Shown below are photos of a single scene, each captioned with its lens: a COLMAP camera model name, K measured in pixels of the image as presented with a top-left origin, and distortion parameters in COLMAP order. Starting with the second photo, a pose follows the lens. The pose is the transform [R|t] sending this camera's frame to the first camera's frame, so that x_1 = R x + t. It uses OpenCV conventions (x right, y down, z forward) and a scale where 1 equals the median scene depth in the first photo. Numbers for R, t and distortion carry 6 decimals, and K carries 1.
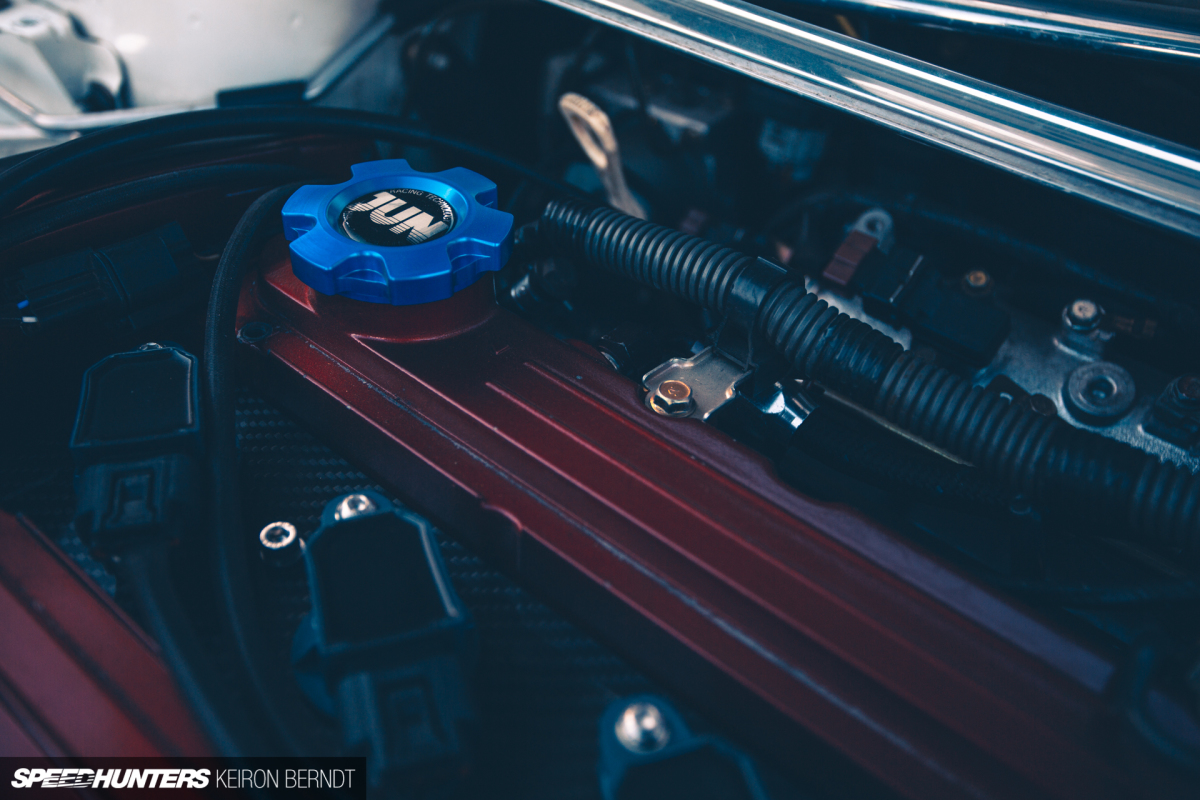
lens RADIAL K [[1080.7, 0, 594.9], [0, 1080.7, 397.5], [0, 0, 1]] dist [0.004036, 0.010829]
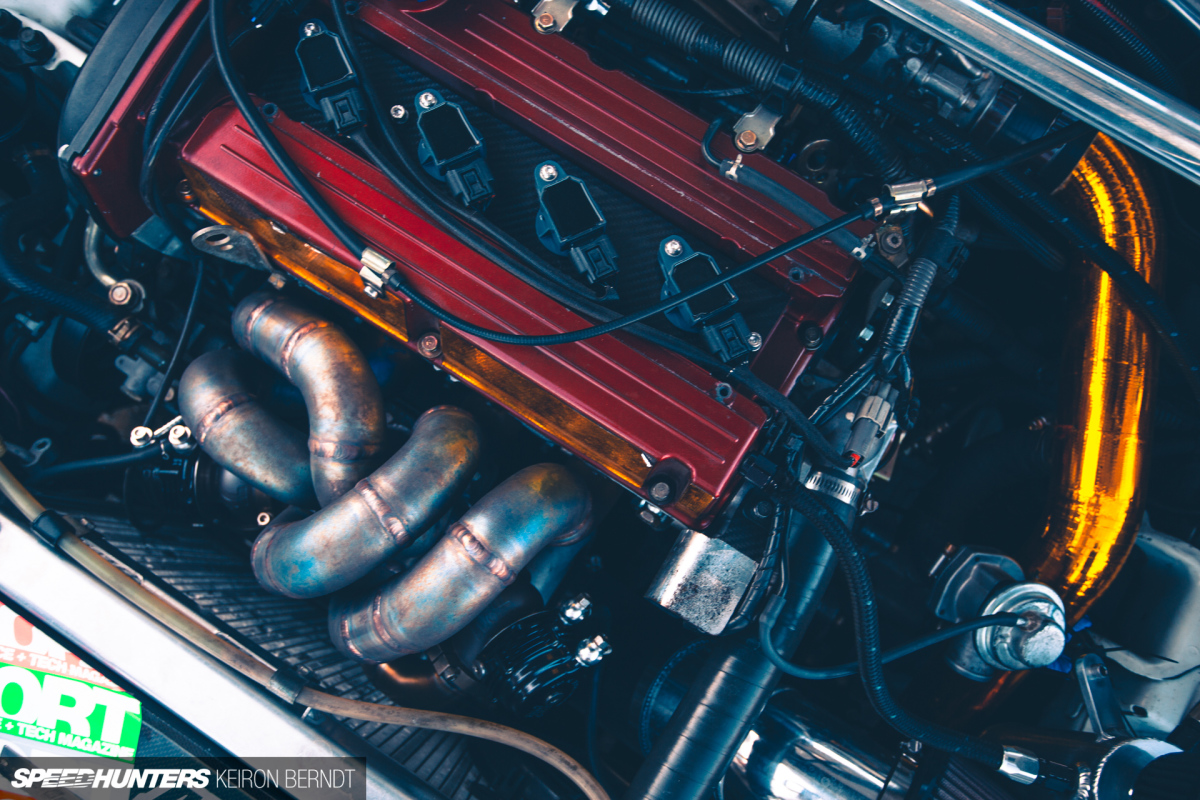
lens RADIAL K [[954.4, 0, 597.7], [0, 954.4, 404.1], [0, 0, 1]] dist [0.007001, 0.009848]
pose [[0.989653, -0.143376, 0.005534, 0.065355], [0.110018, 0.783029, 0.612178, -0.730969], [-0.092104, -0.605235, 0.790701, -1.367425]]
